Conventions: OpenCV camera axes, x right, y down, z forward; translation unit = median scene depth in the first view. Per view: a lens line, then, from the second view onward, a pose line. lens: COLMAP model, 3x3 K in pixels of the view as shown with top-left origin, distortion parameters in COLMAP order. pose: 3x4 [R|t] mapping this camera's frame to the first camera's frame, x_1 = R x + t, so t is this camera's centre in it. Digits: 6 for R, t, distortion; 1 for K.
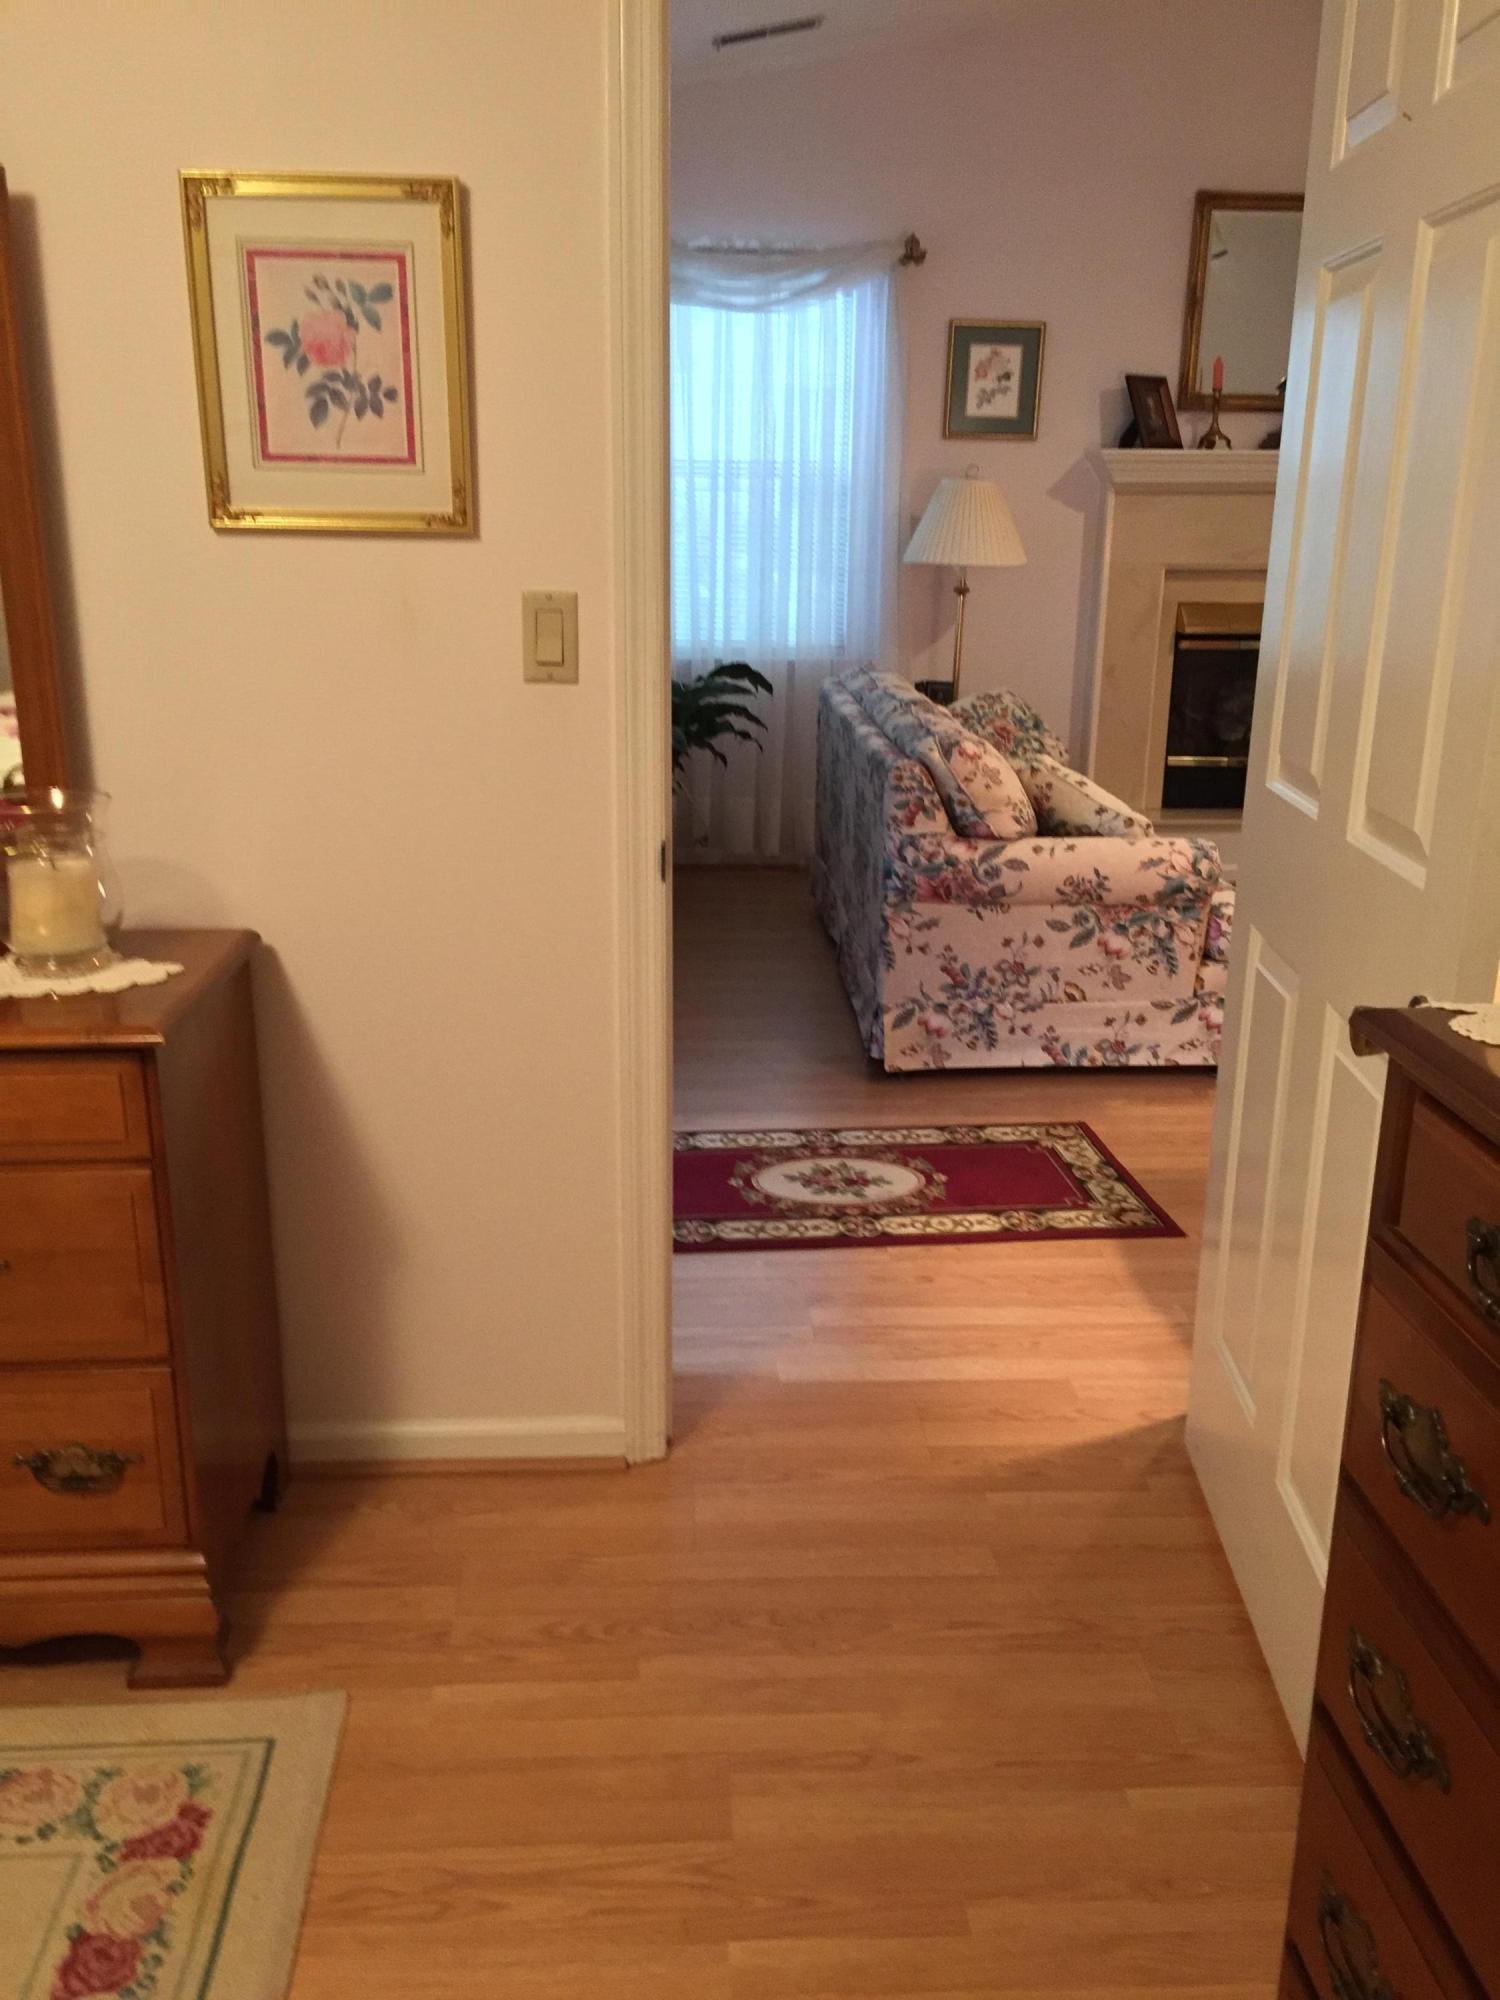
lens RADIAL K [[1706.4, 0, 758.7], [0, 1706.4, 1010.9], [0, 0, 1]] dist [0.052773, -0.061812]
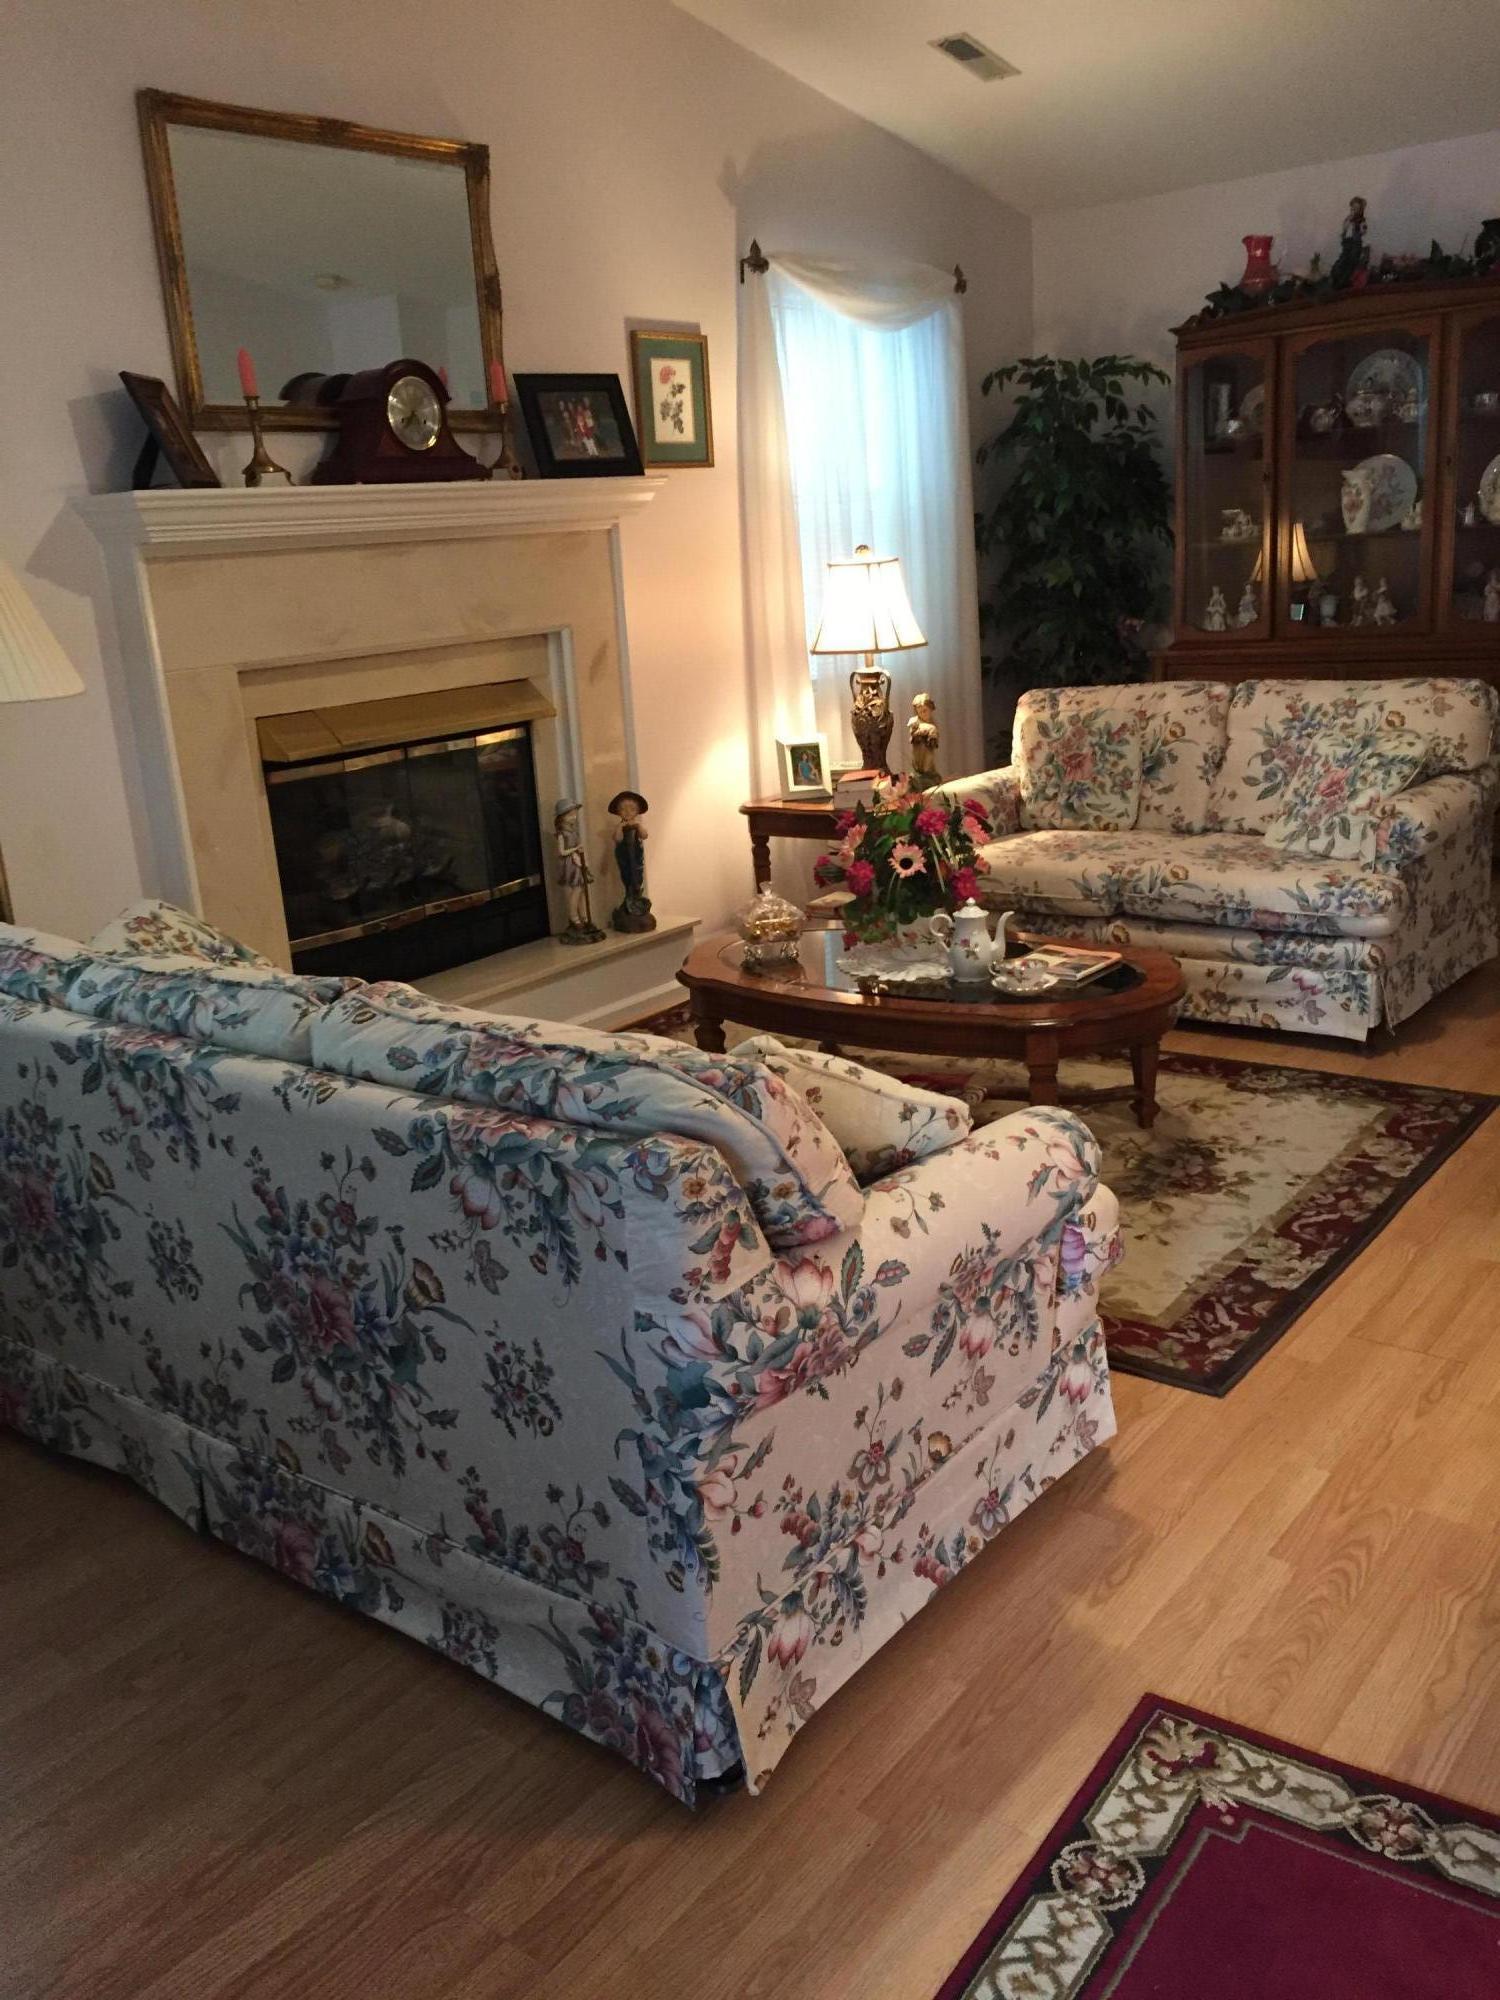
lens RADIAL K [[1706.4, 0, 749.3], [0, 1706.4, 978.1], [0, 0, 1]] dist [0.052773, -0.061812]
pose [[0.646447, -0.248472, 0.721366, -0.210228], [0.286172, 0.955421, 0.072640, -0.213619], [-0.707257, 0.159477, 0.688734, 0.671892]]
